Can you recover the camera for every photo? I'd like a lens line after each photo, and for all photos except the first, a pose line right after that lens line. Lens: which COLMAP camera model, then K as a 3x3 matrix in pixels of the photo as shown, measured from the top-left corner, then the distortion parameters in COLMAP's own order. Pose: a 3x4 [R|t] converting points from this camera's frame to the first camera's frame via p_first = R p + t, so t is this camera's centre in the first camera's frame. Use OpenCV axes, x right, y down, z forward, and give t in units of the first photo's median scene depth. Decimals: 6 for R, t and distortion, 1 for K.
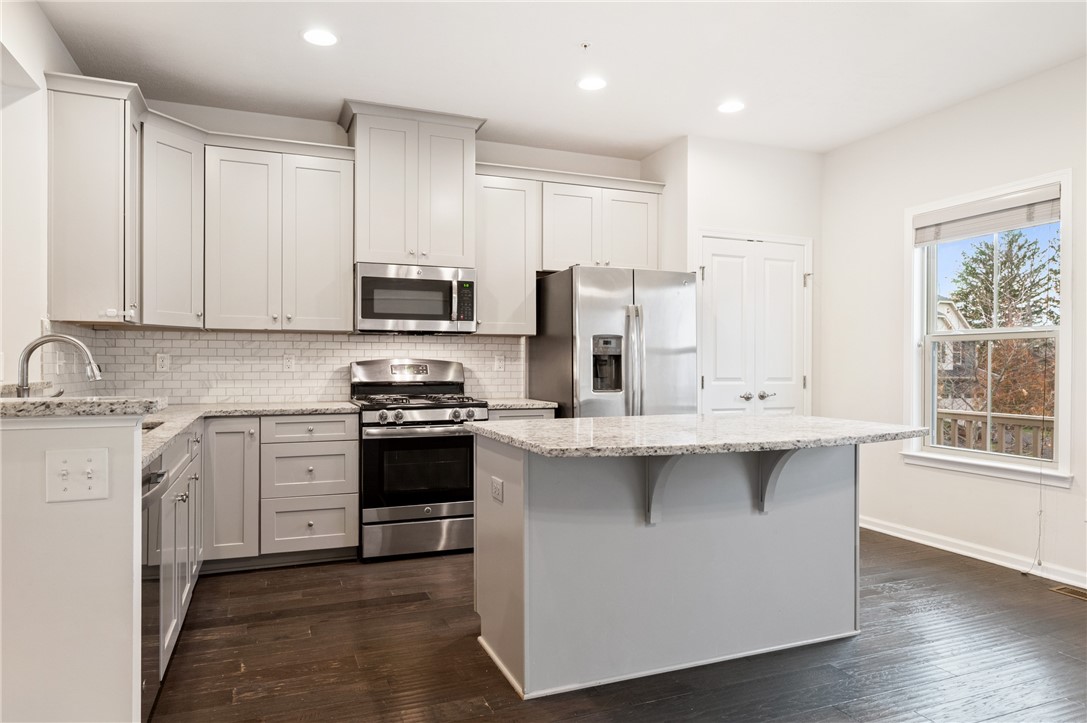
lens RADIAL K [[679.7, 0, 548.0], [0, 679.7, 362.5], [0, 0, 1]] dist [0.000991, 0.000011]
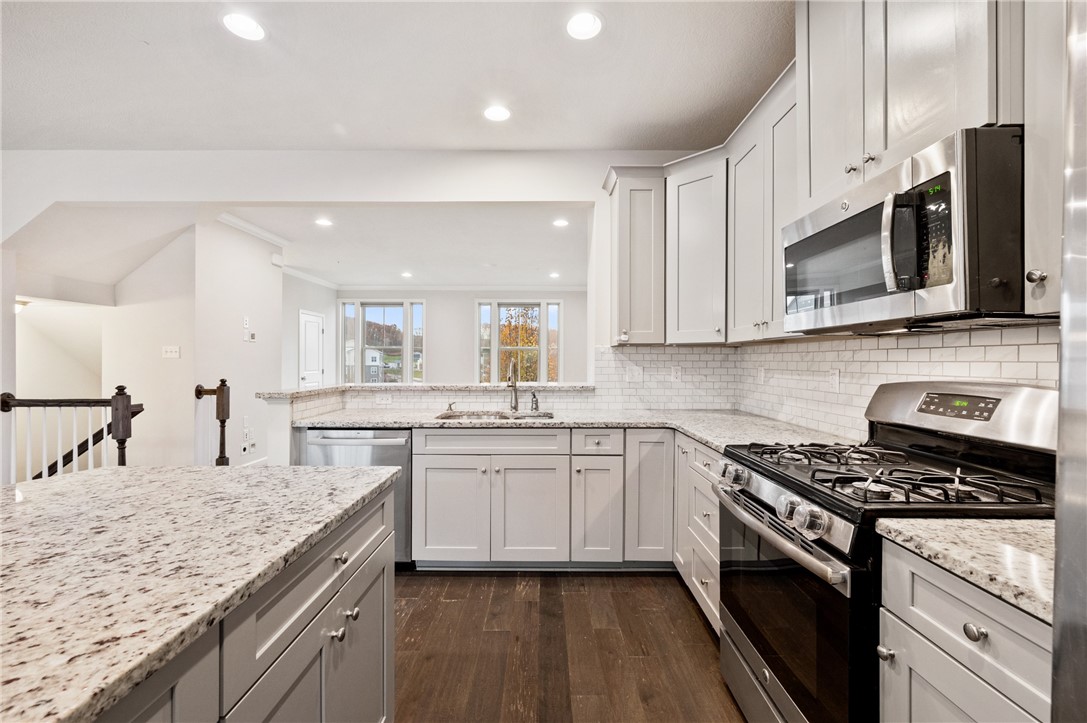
lens RADIAL K [[449.0, 0, 542.9], [0, 449.0, 361.5], [0, 0, 1]] dist [-0.008774, 0.000034]
pose [[-0.369599, -0.010599, -0.929131, 0.235904], [-0.015813, 0.999862, -0.005116, -0.016543], [0.929057, 0.012802, -0.369716, 1.136209]]
